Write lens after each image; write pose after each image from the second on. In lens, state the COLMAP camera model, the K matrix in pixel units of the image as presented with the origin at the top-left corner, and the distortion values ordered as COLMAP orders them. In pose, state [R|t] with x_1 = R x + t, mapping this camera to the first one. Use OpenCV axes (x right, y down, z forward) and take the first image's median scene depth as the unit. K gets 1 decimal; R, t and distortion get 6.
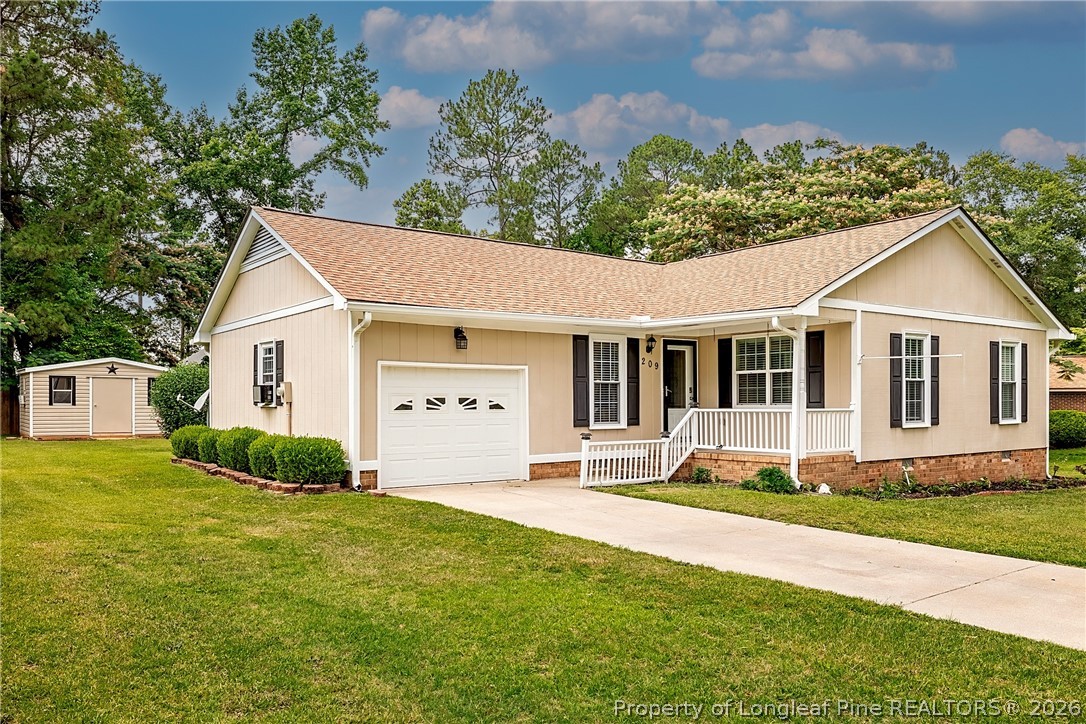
lens RADIAL K [[832.0, 0, 541.4], [0, 832.0, 387.1], [0, 0, 1]] dist [-0.002677, -0.000279]
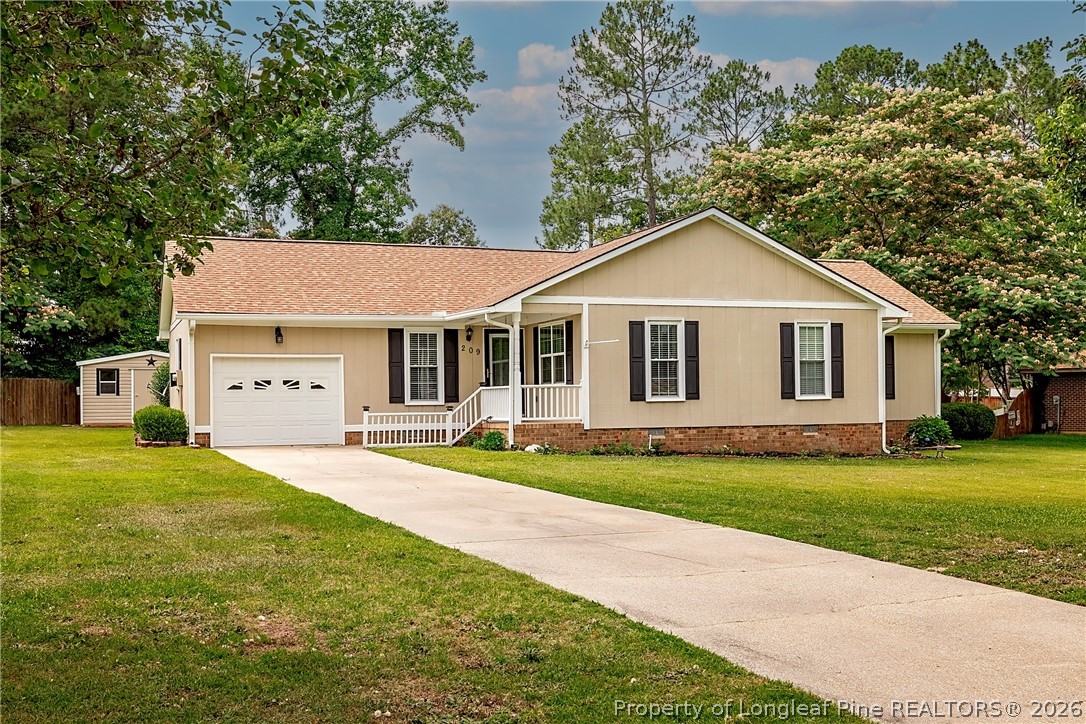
lens RADIAL K [[1201.1, 0, 564.0], [0, 1201.1, 364.2], [0, 0, 1]] dist [0.001219, -0.005978]
pose [[0.963605, -0.016595, -0.266816, 0.726471], [0.013764, 0.999827, -0.012478, 0.015169], [0.266977, 0.008351, 0.963667, -0.617574]]
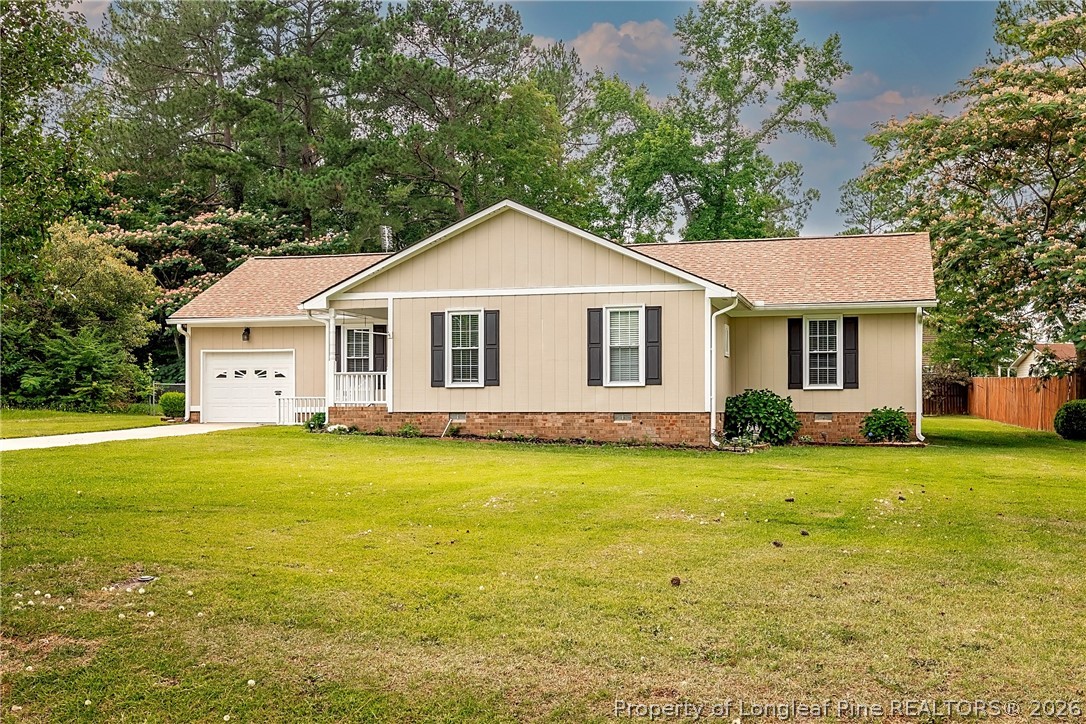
lens RADIAL K [[1151.3, 0, 543.0], [0, 1151.3, 362.0], [0, 0, 1]] dist [0.001290, 0.002603]
pose [[0.611695, -0.027599, -0.790612, 1.772587], [0.013218, 0.999608, -0.024668, 0.052198], [0.790983, 0.004639, 0.611820, 0.055196]]
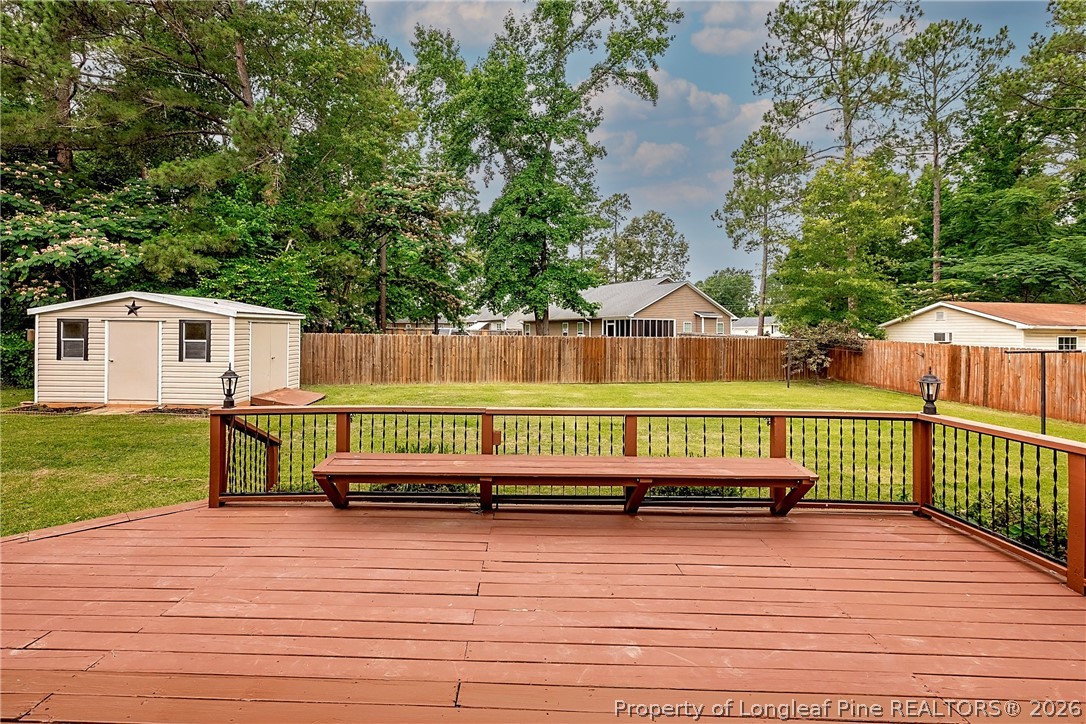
lens RADIAL K [[494.8, 0, 511.1], [0, 494.8, 332.2], [0, 0, 1]] dist [0.001250, -0.000272]
pose [[0.786203, 0.005125, -0.617947, -0.021861], [0.007149, 0.999823, 0.017388, -0.011760], [0.617927, -0.018088, 0.786027, 1.555020]]
